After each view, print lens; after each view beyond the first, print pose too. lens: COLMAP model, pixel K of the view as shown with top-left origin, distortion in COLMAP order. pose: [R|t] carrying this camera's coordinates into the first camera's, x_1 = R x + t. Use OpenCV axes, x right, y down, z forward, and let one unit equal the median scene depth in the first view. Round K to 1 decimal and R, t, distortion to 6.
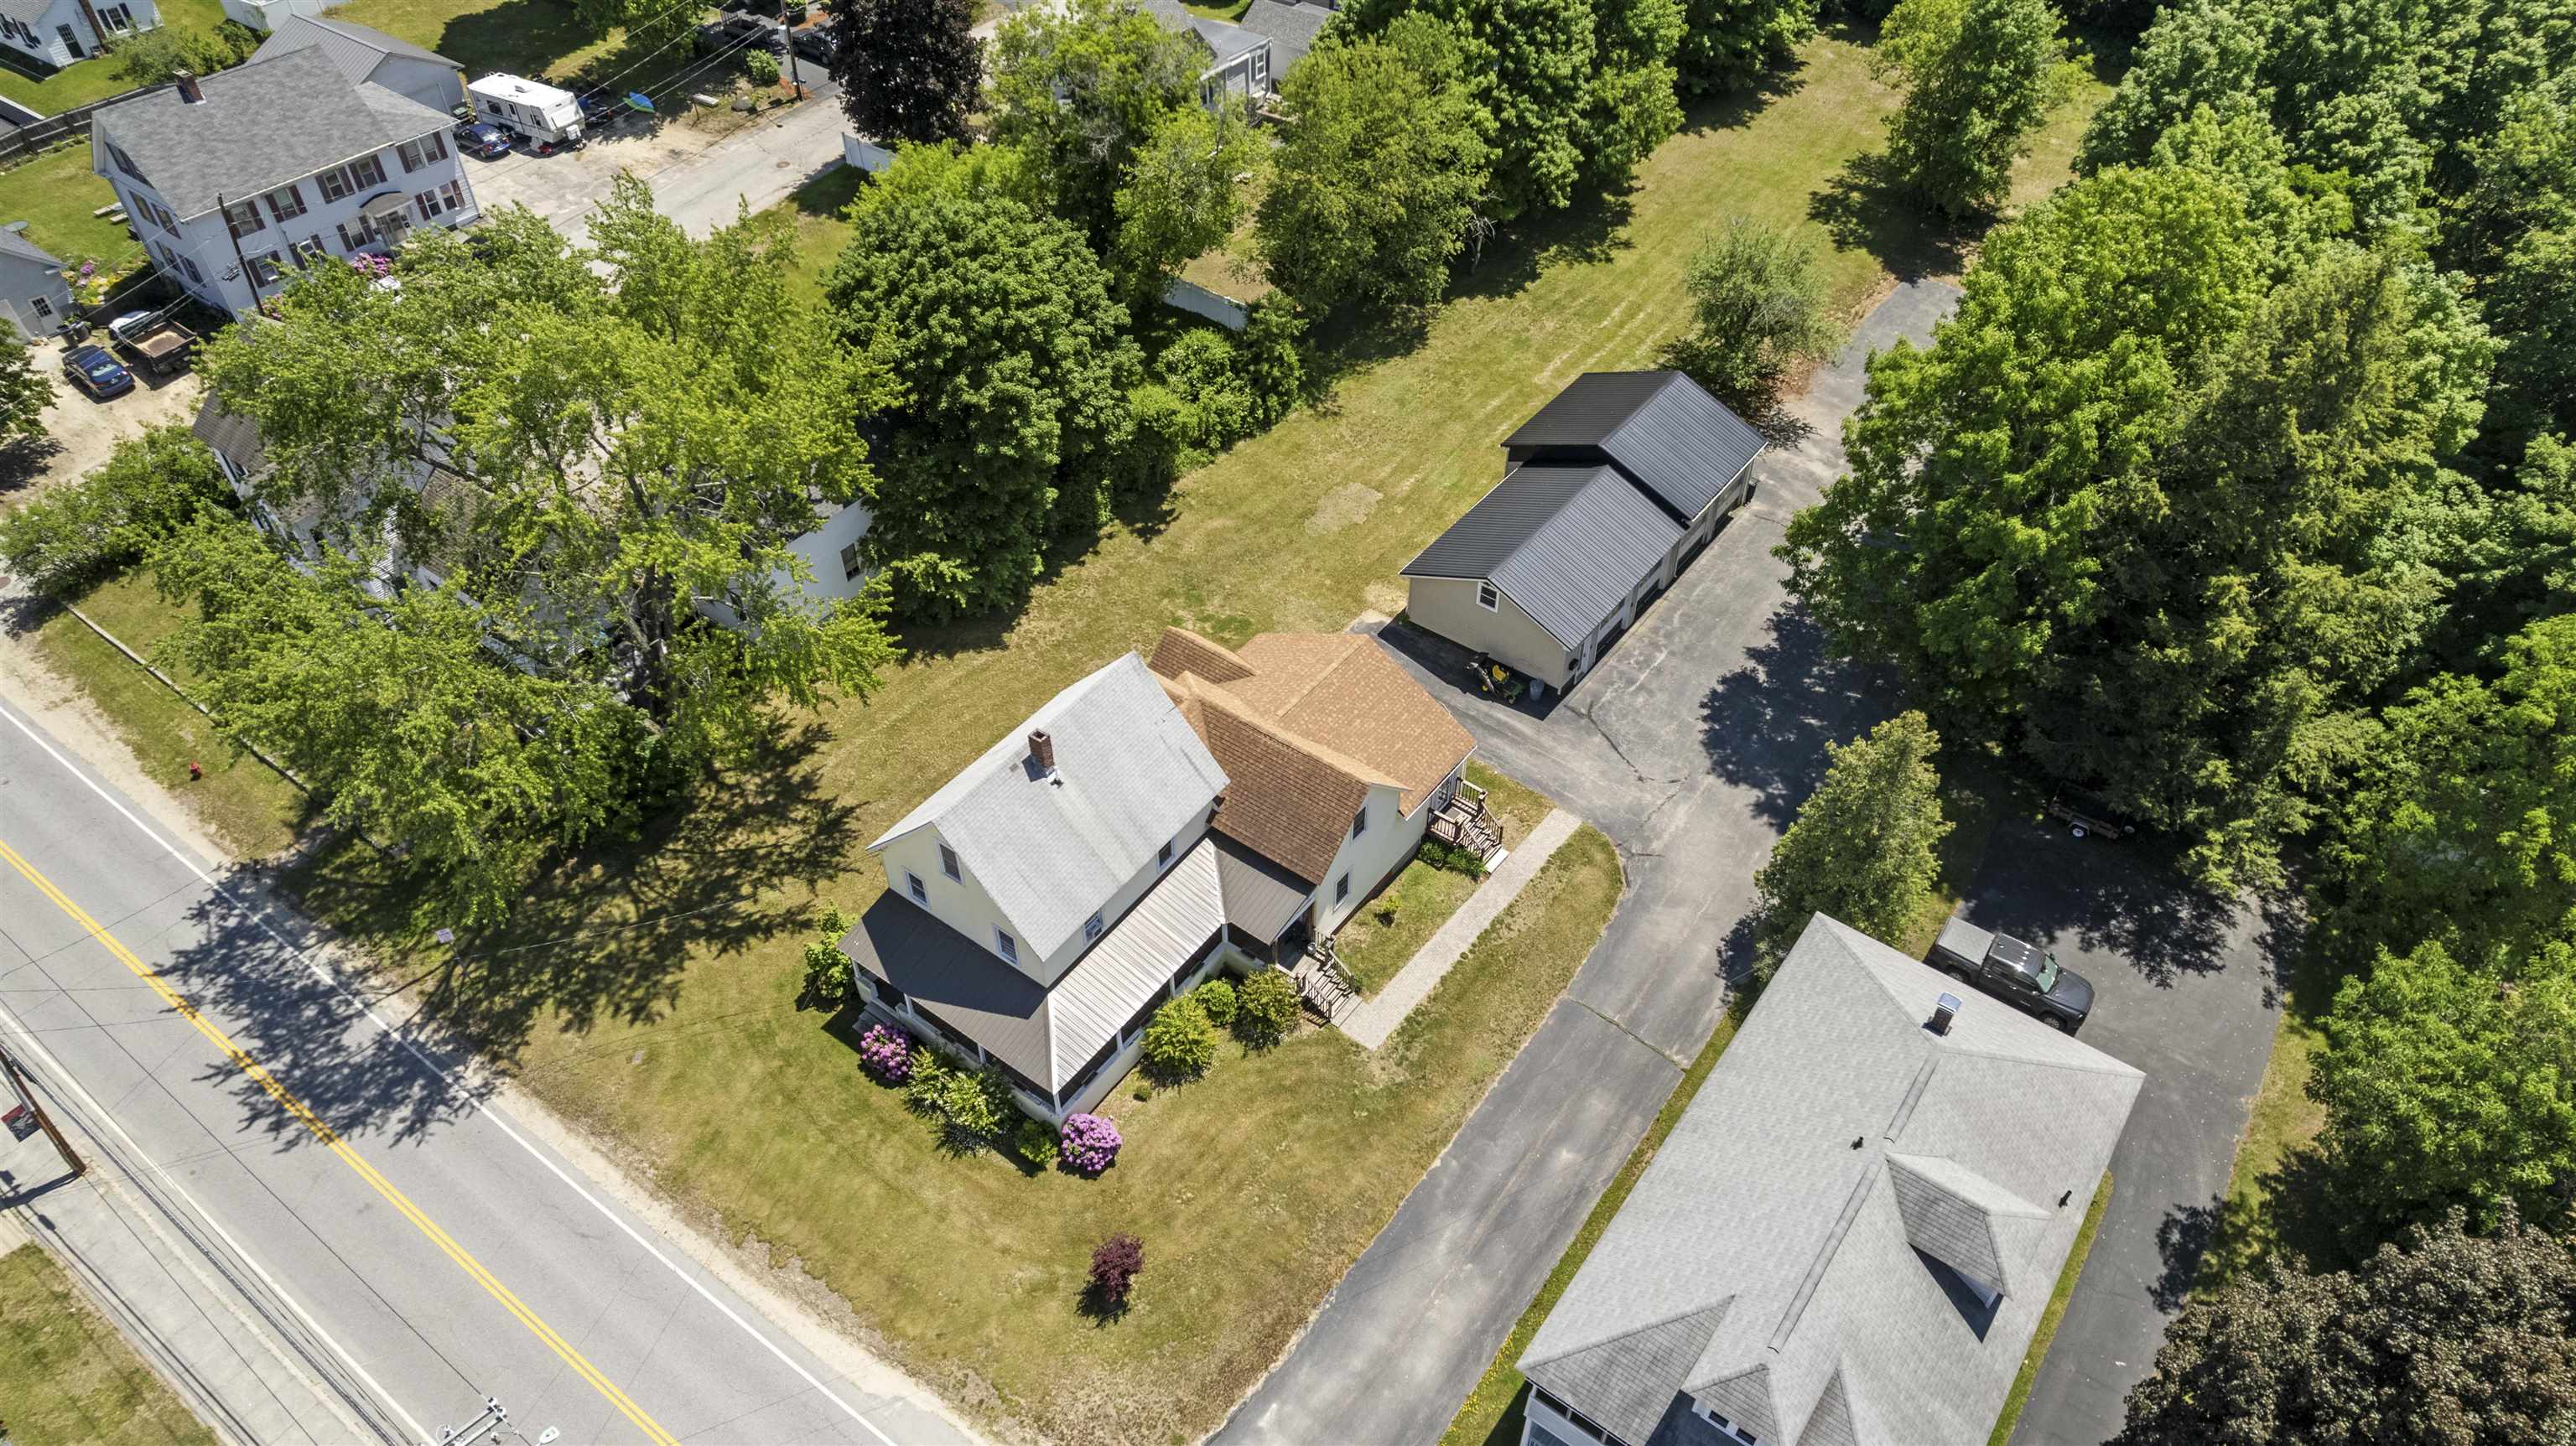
lens RADIAL K [[1636.8, 0, 1288.0], [0, 1636.8, 723.0], [0, 0, 1]] dist [-0.087830, 0.075281]
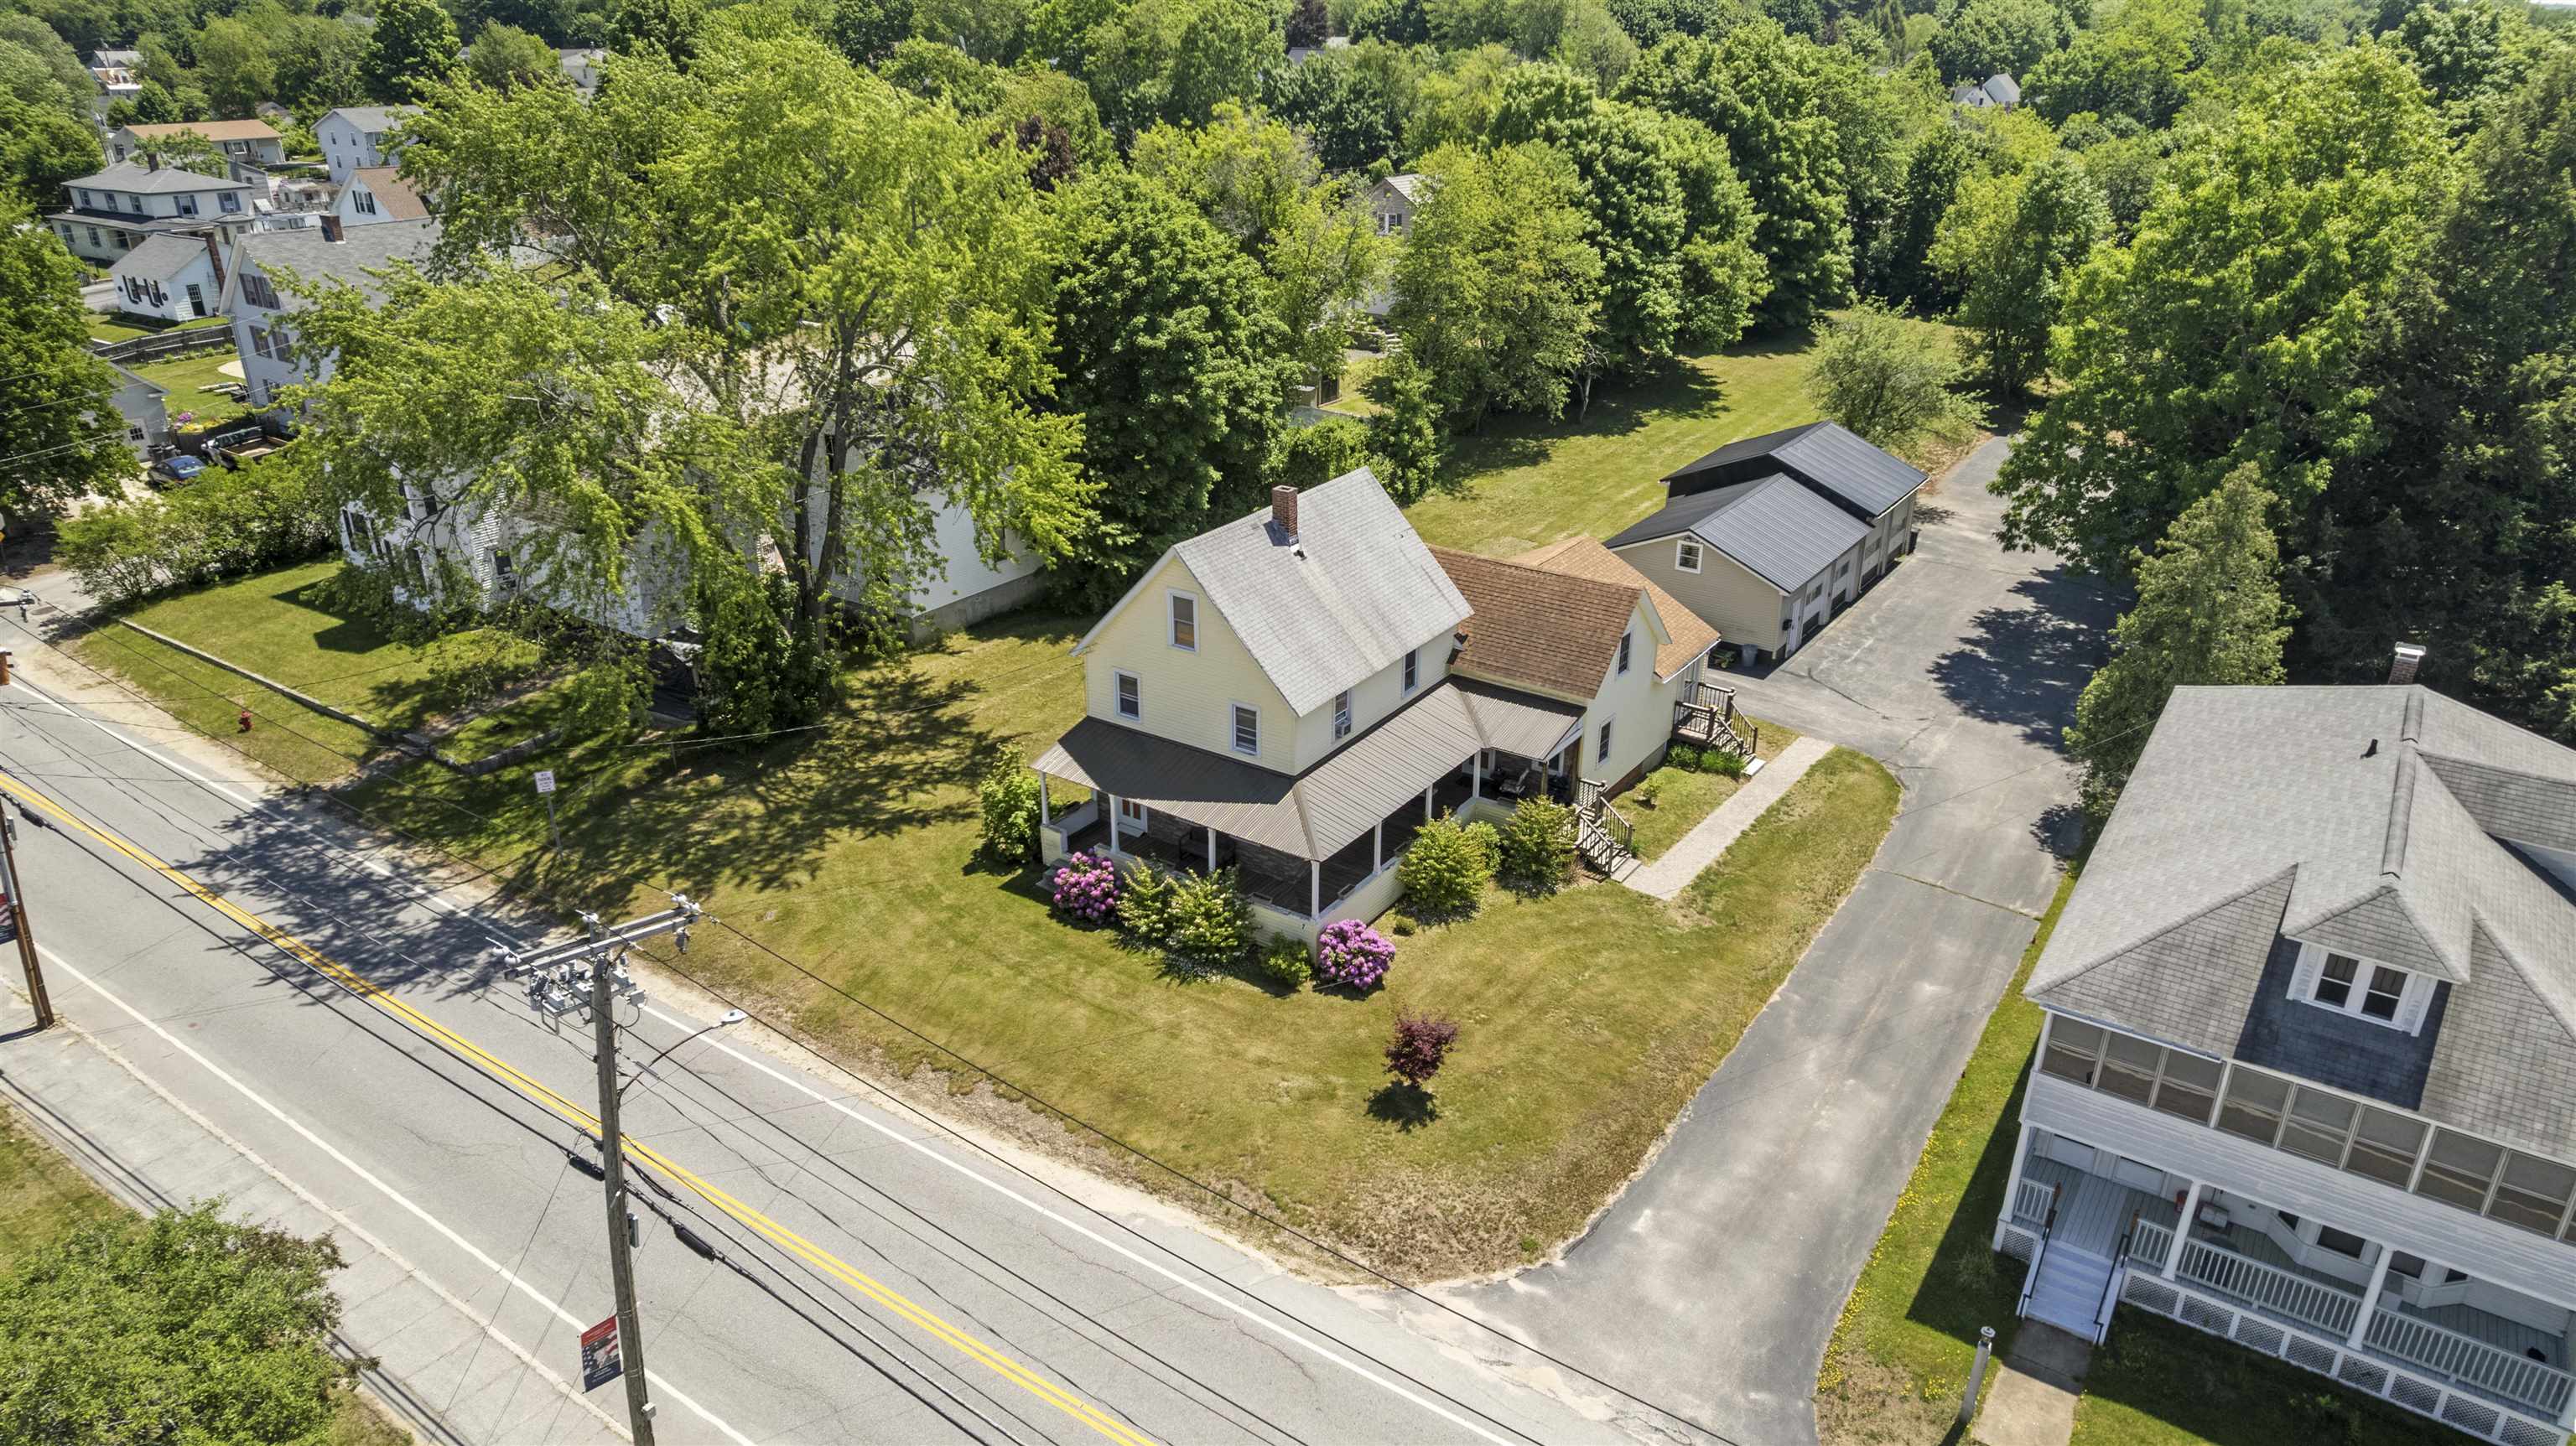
lens RADIAL K [[1635.4, 0, 1288.0], [0, 1635.4, 723.0], [0, 0, 1]] dist [-0.077458, 0.071474]
pose [[0.999570, -0.015710, 0.024777, -0.154794], [0.023129, 0.941532, -0.336130, 0.376477], [-0.018048, 0.336558, 0.941490, 0.187741]]
